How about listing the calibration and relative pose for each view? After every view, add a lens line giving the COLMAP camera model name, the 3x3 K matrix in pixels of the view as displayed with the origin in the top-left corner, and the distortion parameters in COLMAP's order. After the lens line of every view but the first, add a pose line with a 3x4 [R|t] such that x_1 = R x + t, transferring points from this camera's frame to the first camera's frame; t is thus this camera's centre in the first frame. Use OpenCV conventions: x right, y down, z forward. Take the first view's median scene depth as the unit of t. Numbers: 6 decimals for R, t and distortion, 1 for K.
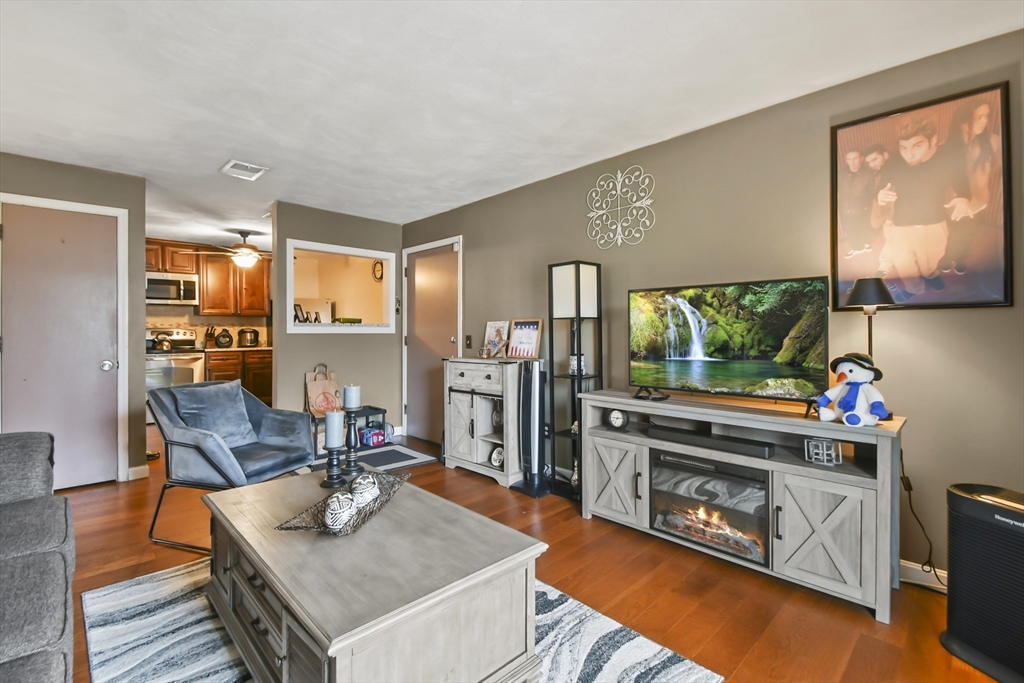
lens RADIAL K [[466.7, 0, 504.4], [0, 466.7, 334.9], [0, 0, 1]] dist [0.011609, -0.010414]
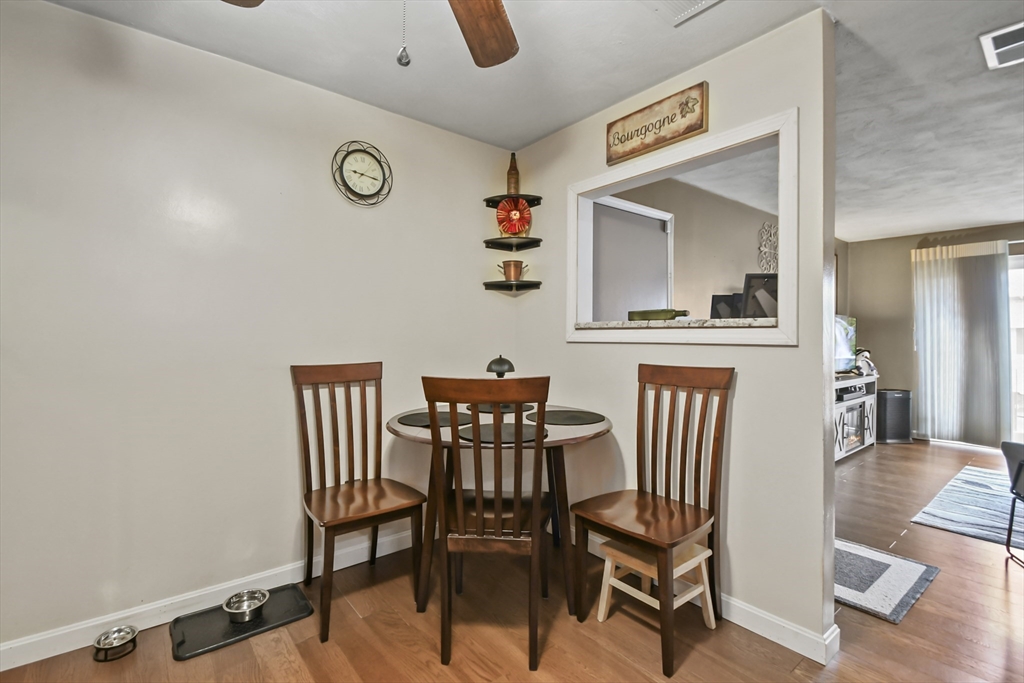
lens RADIAL K [[466.7, 0, 503.9], [0, 466.7, 332.8], [0, 0, 1]] dist [0.011609, -0.010414]
pose [[0.096676, 0.006535, 0.995294, -1.241275], [-0.001158, 0.999979, -0.006453, -0.015825], [-0.995315, -0.000528, 0.096681, 1.675289]]
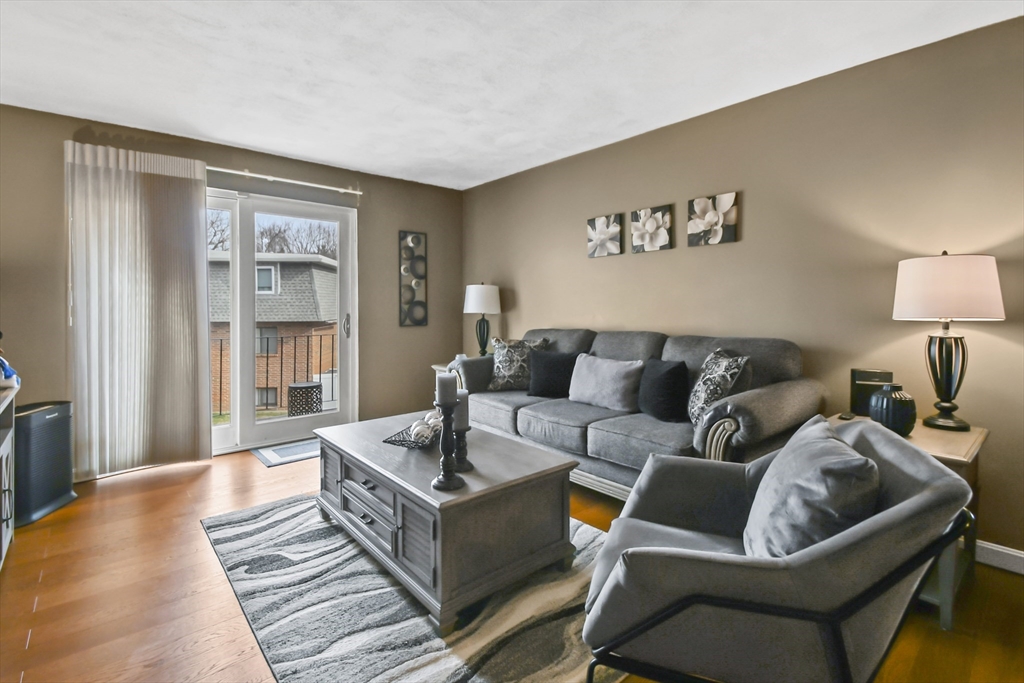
lens RADIAL K [[466.7, 0, 494.9], [0, 466.7, 302.5], [0, 0, 1]] dist [0.011609, -0.010414]
pose [[-0.997527, 0.005380, 0.070078, -0.330946], [0.005594, 0.999980, 0.002865, -0.007386], [-0.070061, 0.003250, -0.997537, 1.234000]]
